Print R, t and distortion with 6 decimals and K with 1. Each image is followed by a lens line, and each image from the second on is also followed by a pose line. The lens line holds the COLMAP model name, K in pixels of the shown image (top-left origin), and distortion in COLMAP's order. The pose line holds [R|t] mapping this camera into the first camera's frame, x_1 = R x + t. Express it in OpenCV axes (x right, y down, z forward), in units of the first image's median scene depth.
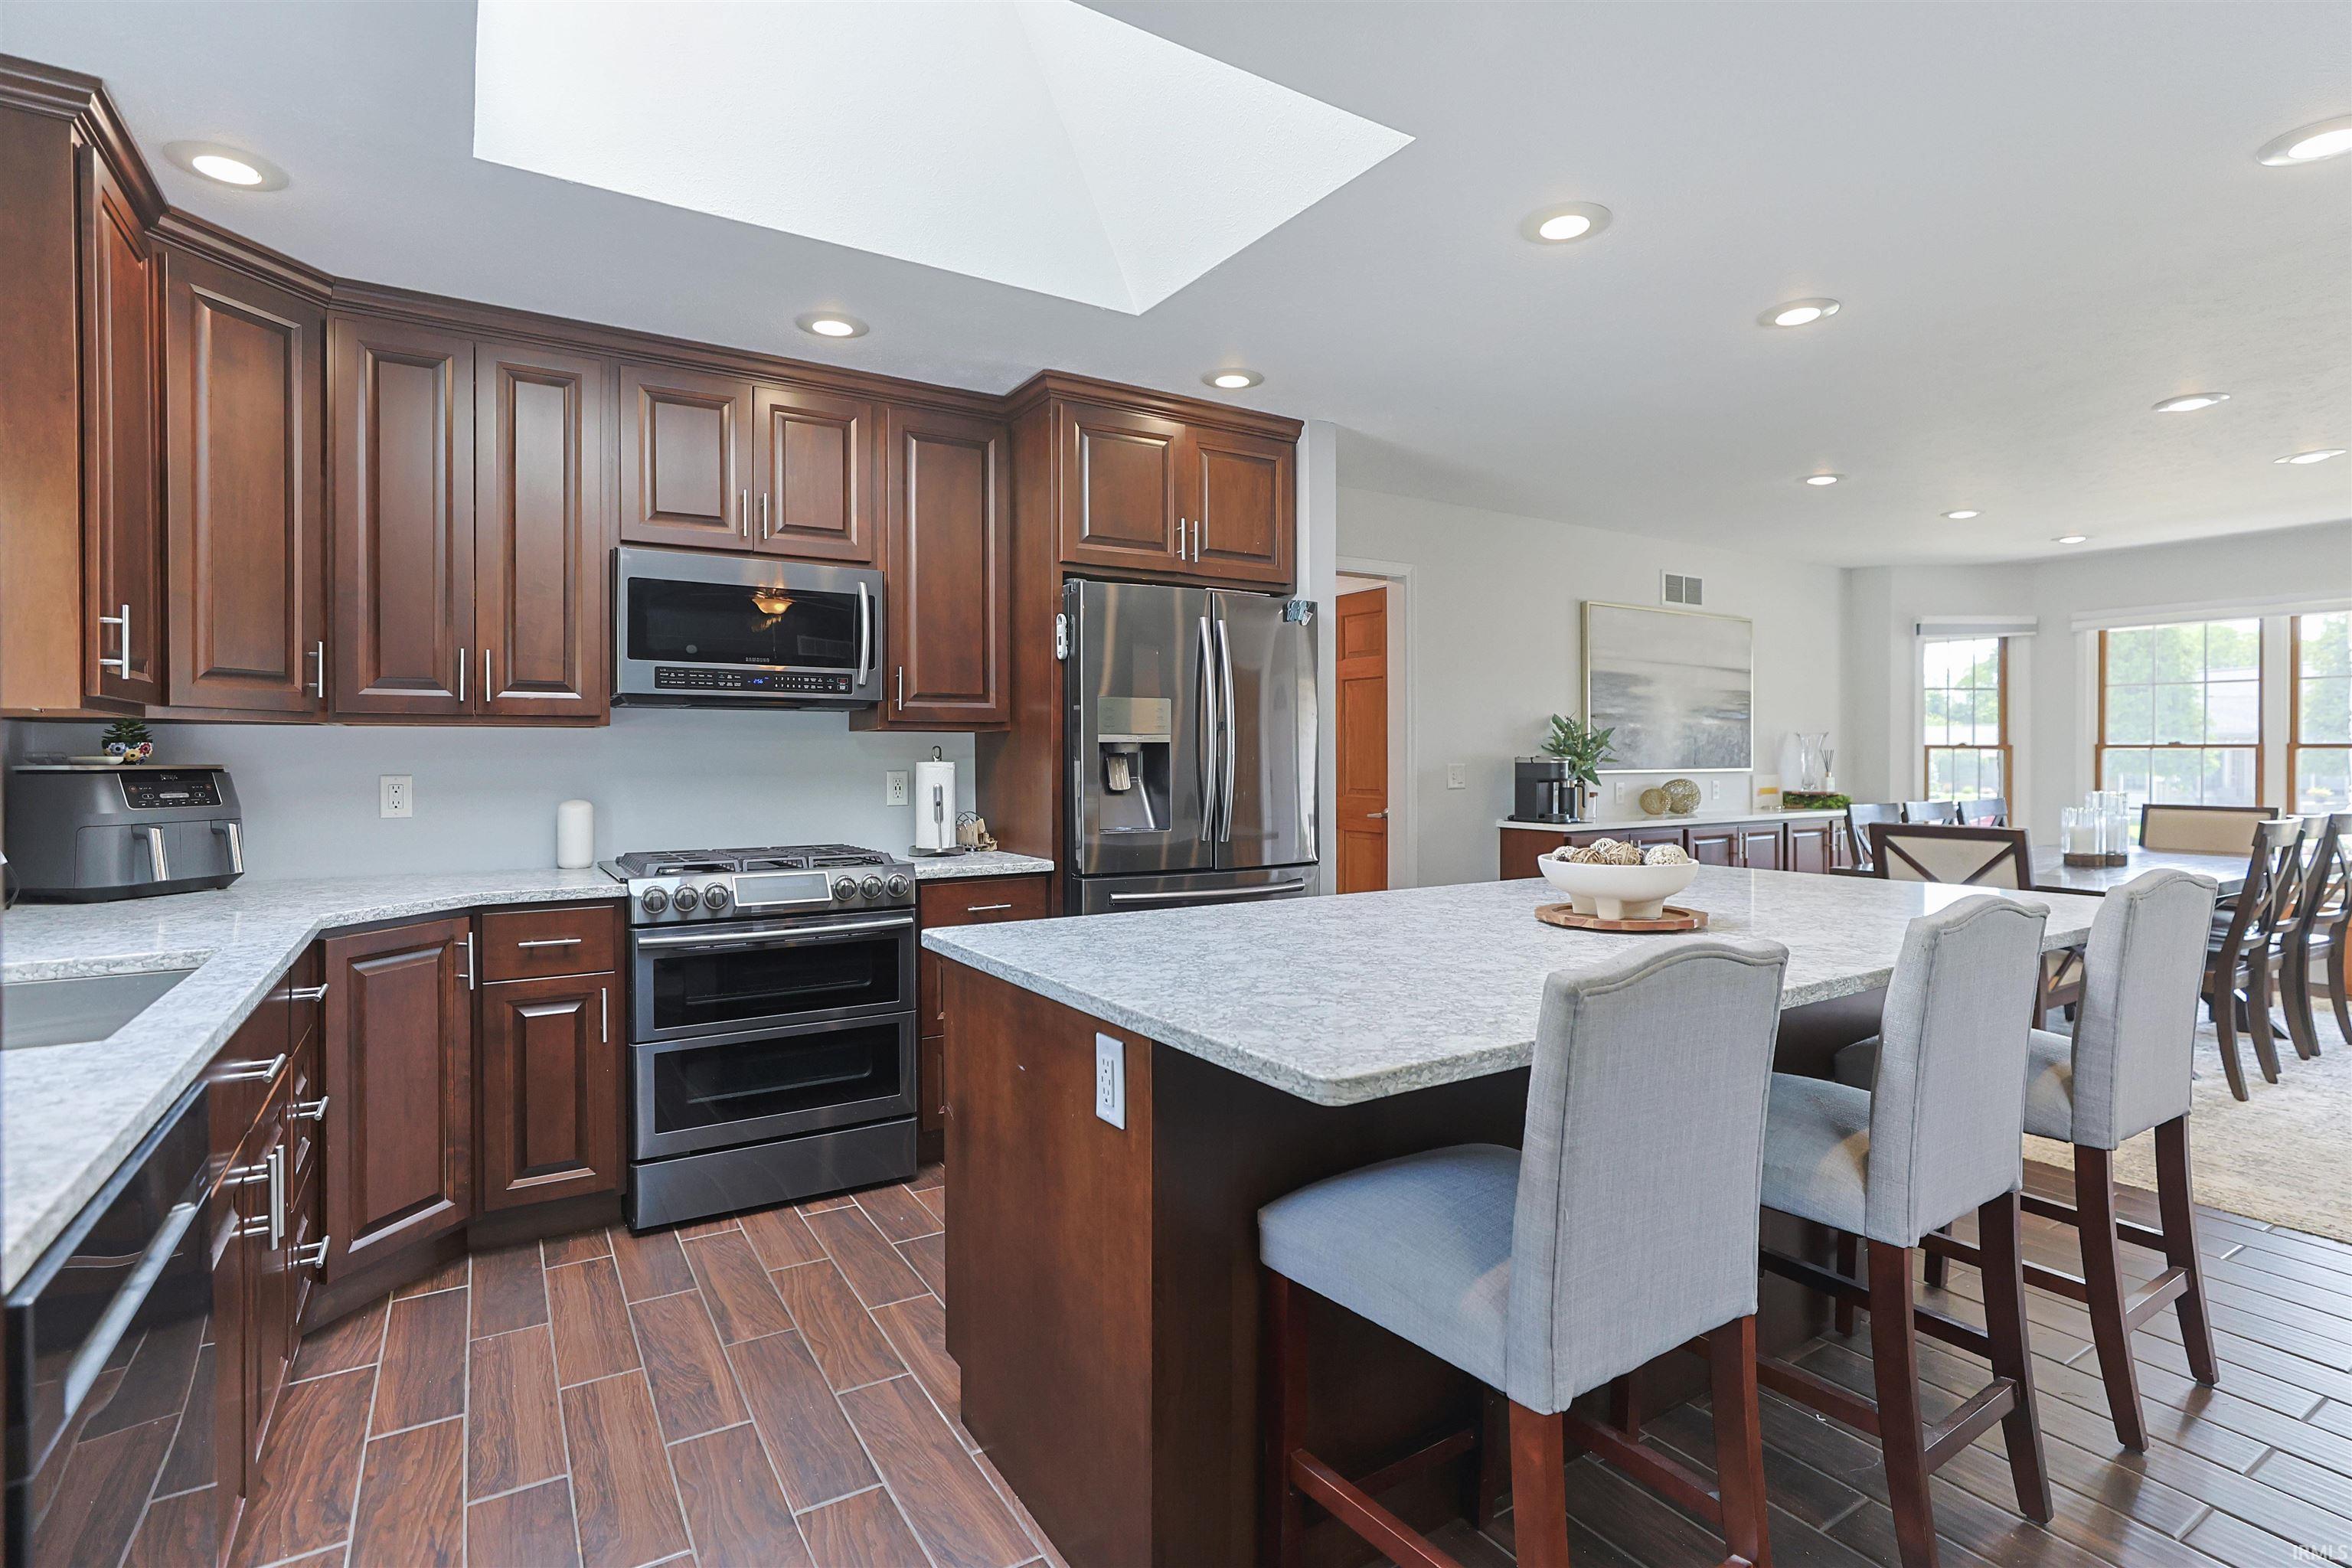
lens RADIAL K [[1139.9, 0, 1185.1], [0, 1139.9, 758.8], [0, 0, 1]] dist [-0.017913, 0.010607]
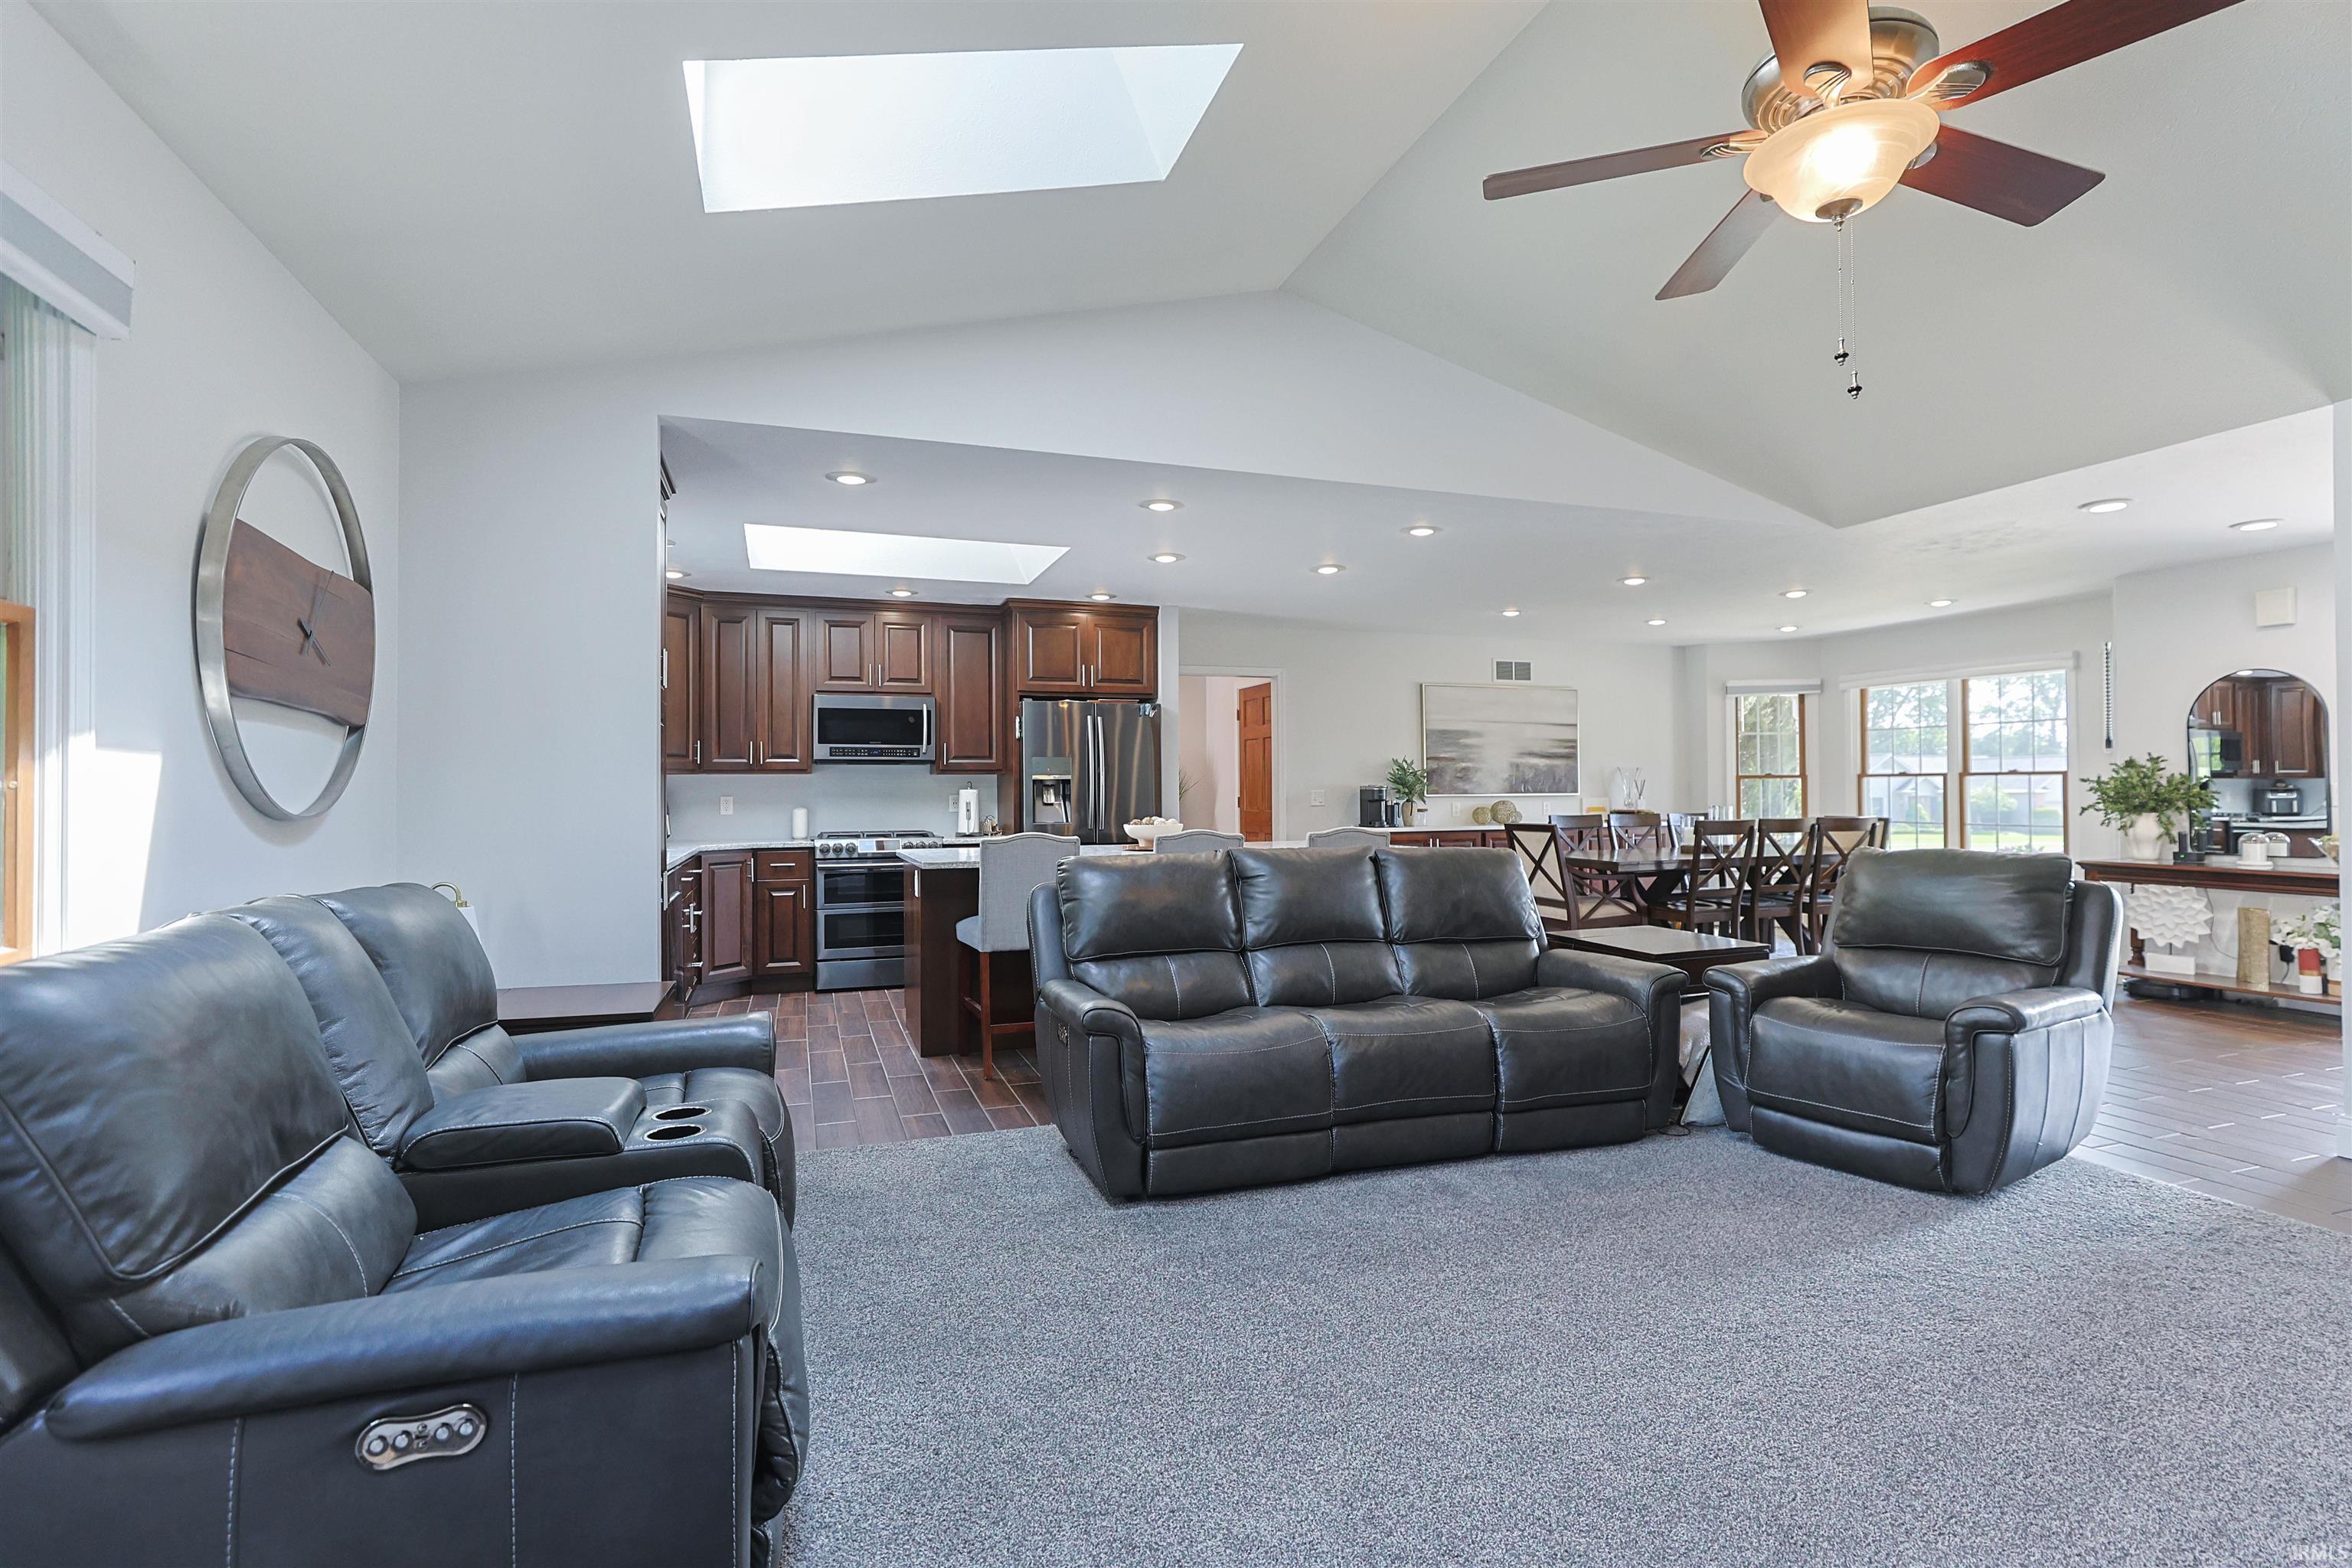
lens RADIAL K [[1139.9, 0, 1205.1], [0, 1139.9, 777.7], [0, 0, 1]] dist [-0.017913, 0.010607]
pose [[0.975996, -0.008121, -0.217638, 0.747482], [0.005032, 0.999879, -0.014745, 0.016319], [0.217731, 0.013296, 0.975918, -1.032225]]
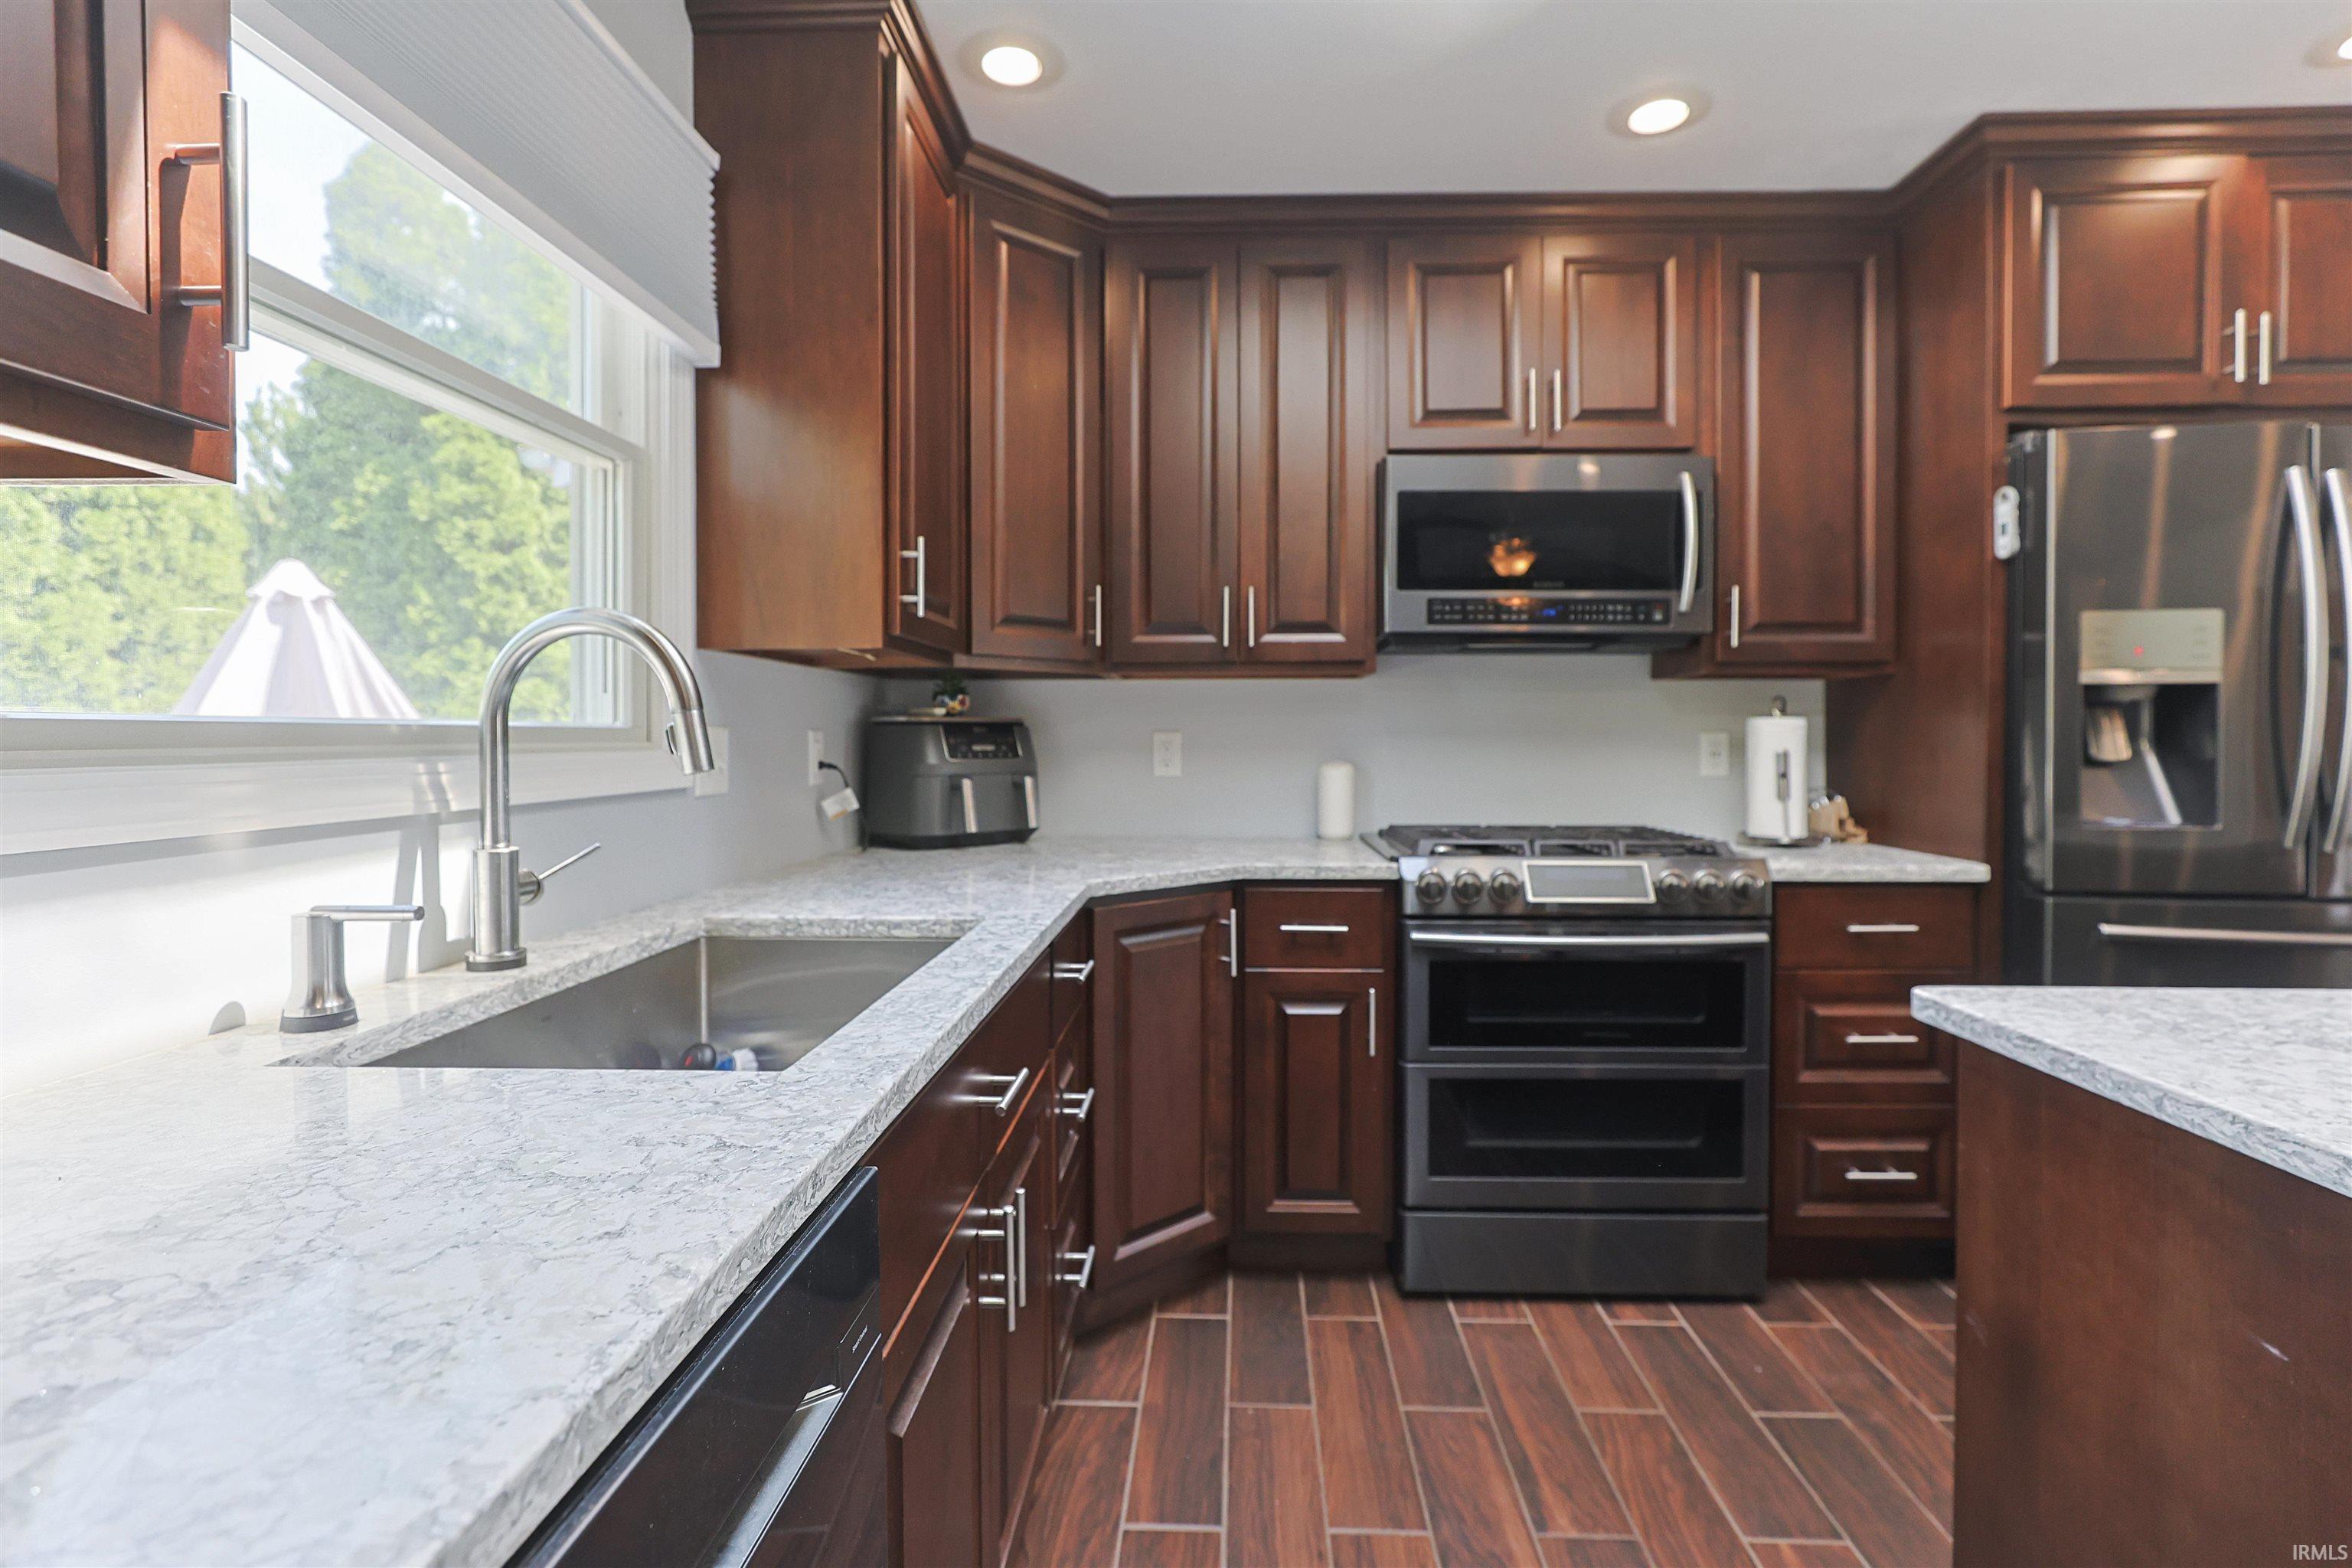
lens RADIAL K [[1139.9, 0, 1195.7], [0, 1139.9, 748.3], [0, 0, 1]] dist [-0.017913, 0.010607]
pose [[0.827508, 0.009292, -0.561377, -0.144490], [-0.003310, 0.999926, 0.011672, 0.017480], [0.561444, -0.007800, 0.827478, 0.229460]]
